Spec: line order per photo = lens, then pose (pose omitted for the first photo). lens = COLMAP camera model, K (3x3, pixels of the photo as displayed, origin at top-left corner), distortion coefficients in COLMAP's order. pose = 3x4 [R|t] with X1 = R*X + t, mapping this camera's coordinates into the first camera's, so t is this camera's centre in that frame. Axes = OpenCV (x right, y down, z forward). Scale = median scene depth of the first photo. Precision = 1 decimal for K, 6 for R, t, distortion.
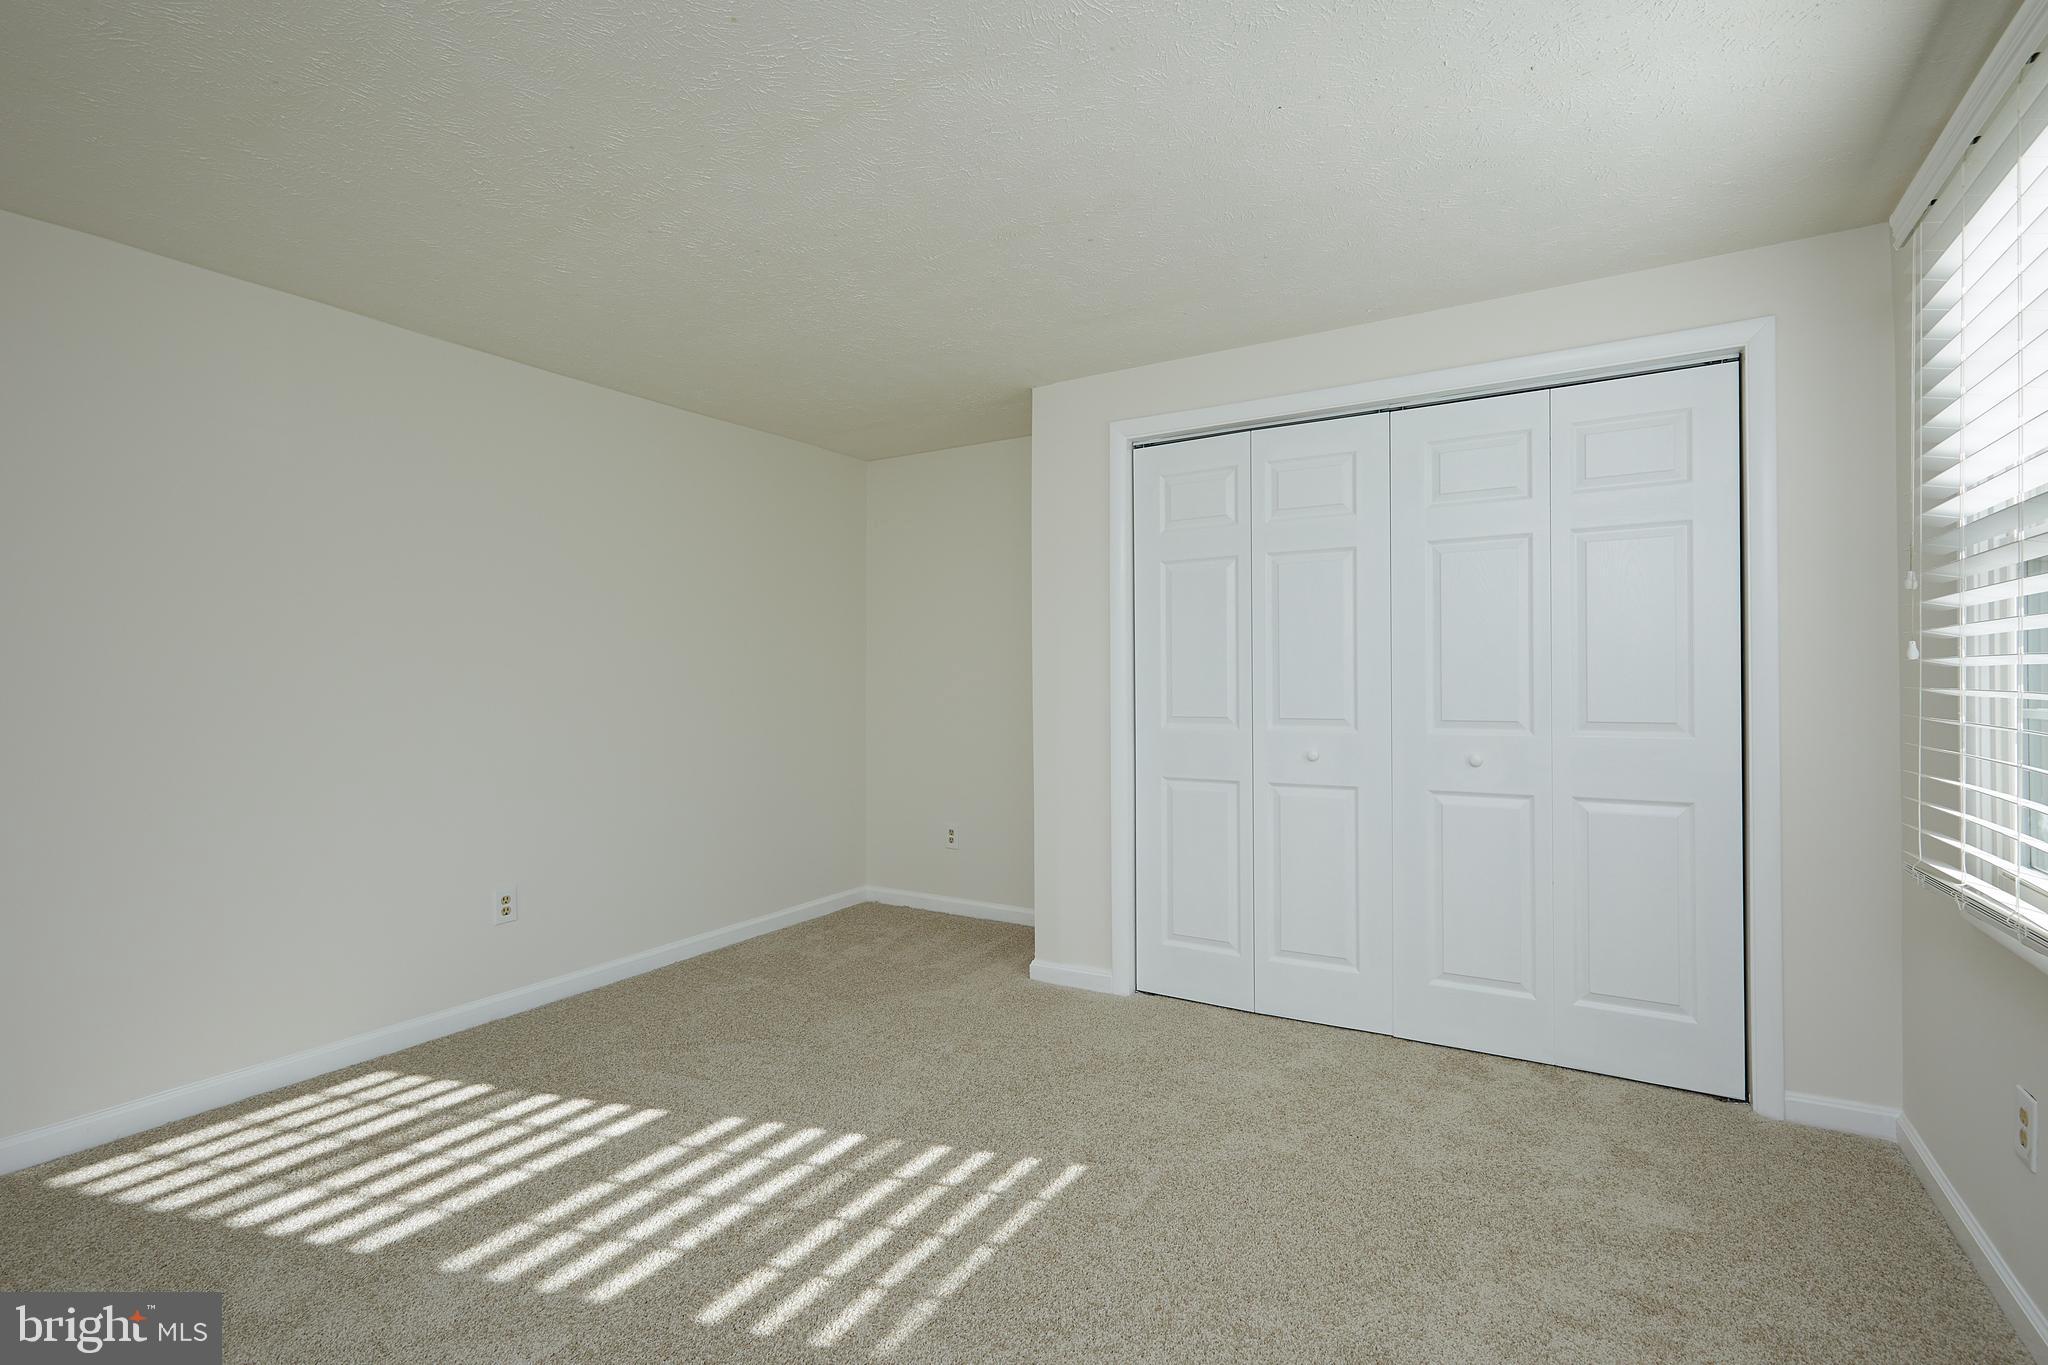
lens RADIAL K [[938.4, 0, 1026.7], [0, 938.4, 675.7], [0, 0, 1]] dist [-0.004463, -0.000377]
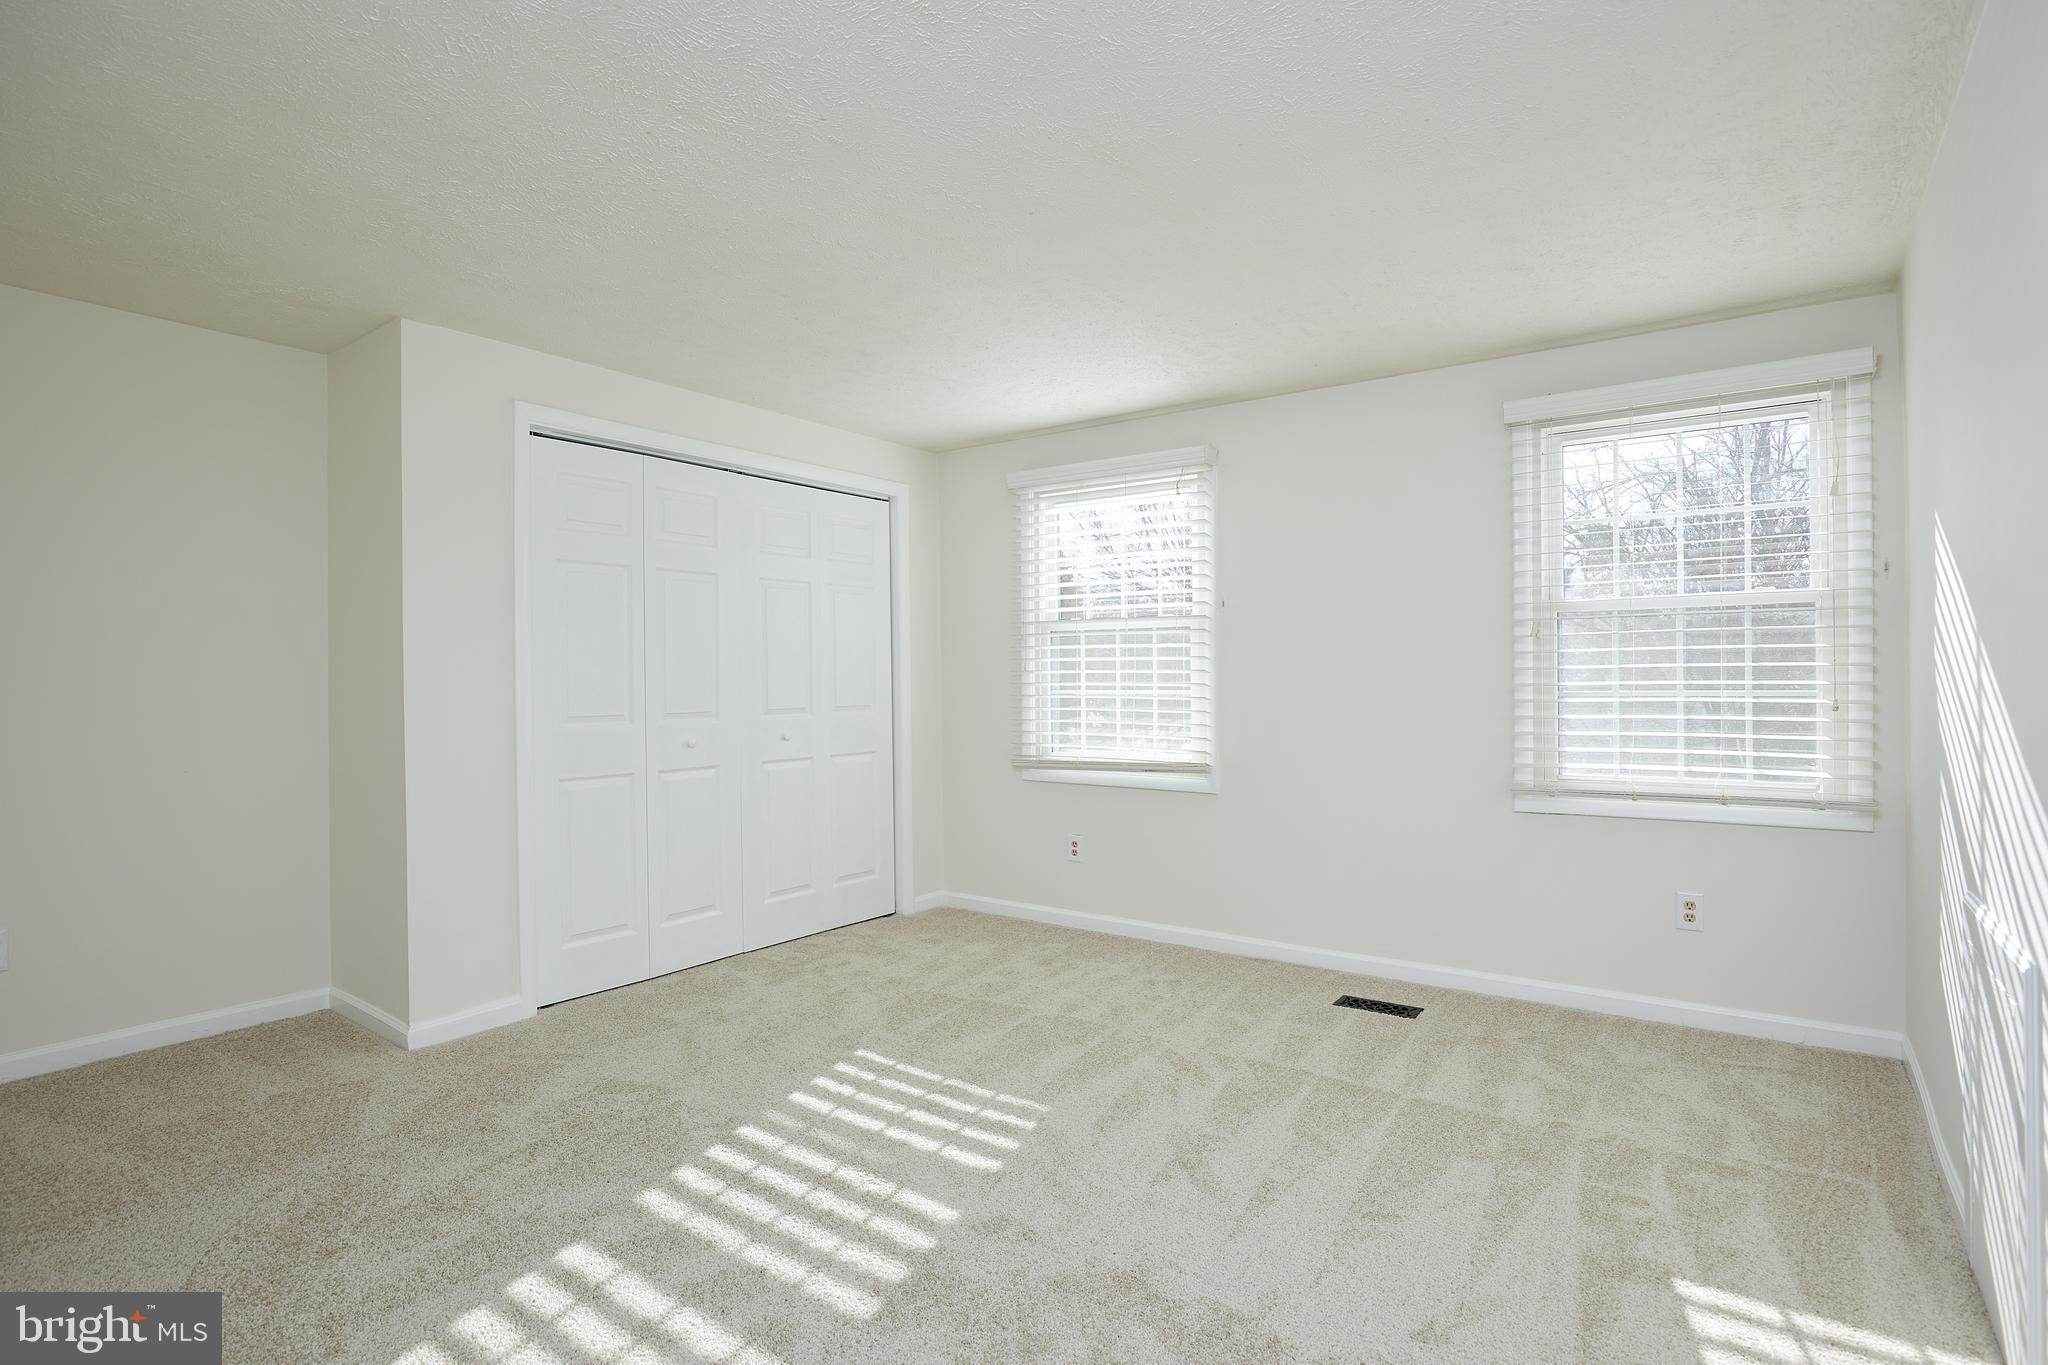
lens RADIAL K [[1079.1, 0, 1025.0], [0, 1079.1, 676.6], [0, 0, 1]] dist [-0.025990, 0.000832]
pose [[0.073721, 0.004562, 0.997269, -1.190484], [-0.002093, 0.999988, -0.004419, 0.006462], [-0.997277, -0.001761, 0.073729, 0.549945]]
